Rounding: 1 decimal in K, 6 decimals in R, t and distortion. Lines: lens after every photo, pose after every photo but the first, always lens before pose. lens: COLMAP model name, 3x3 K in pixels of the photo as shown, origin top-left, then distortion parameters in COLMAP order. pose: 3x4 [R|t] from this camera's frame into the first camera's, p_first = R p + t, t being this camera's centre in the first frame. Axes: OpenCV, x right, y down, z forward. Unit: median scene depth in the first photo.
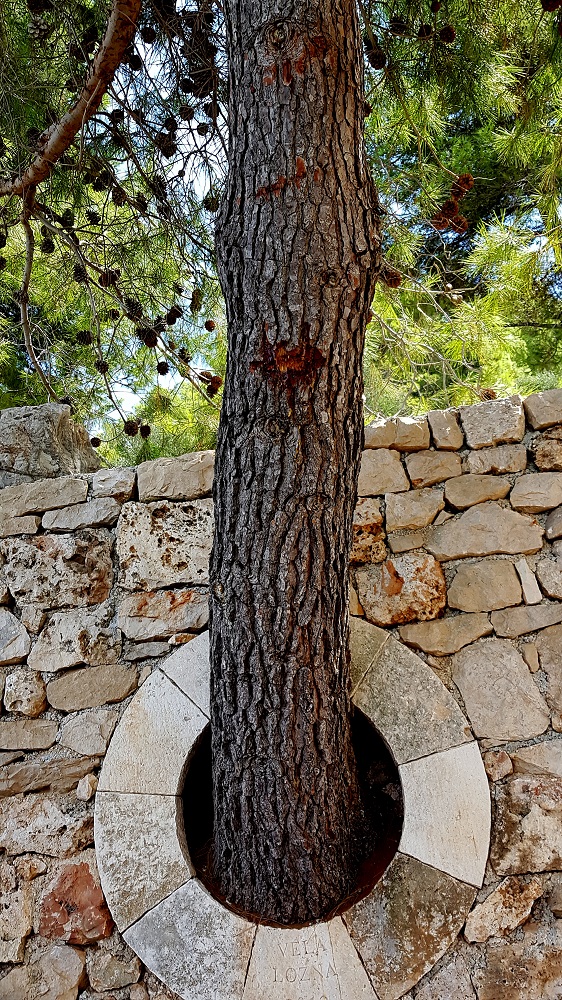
lens RADIAL K [[787.5, 0, 284.9], [0, 787.5, 523.3], [0, 0, 1]] dist [0.082621, -0.172226]
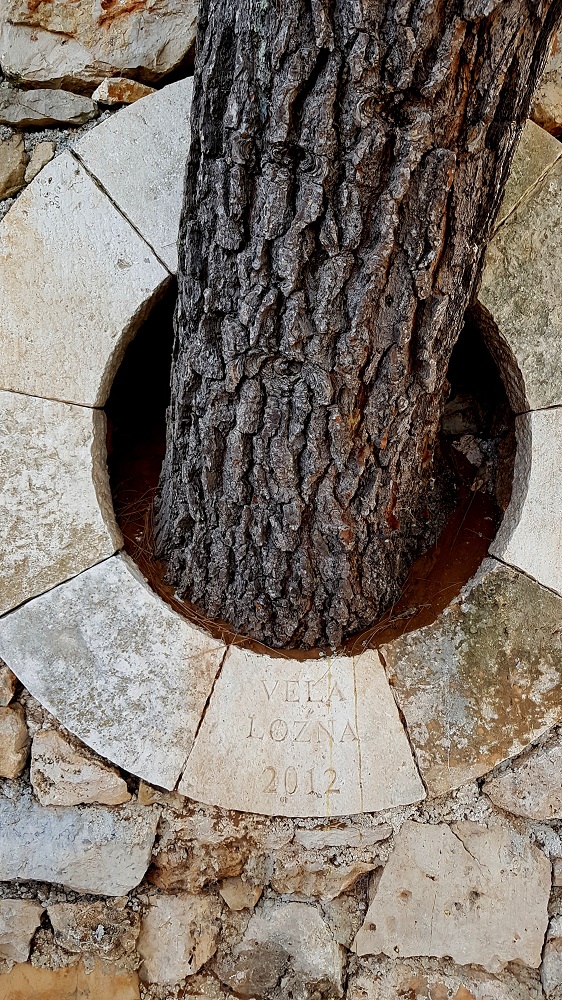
lens RADIAL K [[787.5, 0, 284.9], [0, 787.5, 523.3], [0, 0, 1]] dist [0.082621, -0.172226]
pose [[0.985524, 0.117378, 0.122331, -0.074877], [-0.160038, 0.882221, 0.442803, 0.175565], [-0.055948, -0.455971, 0.888235, 0.545344]]
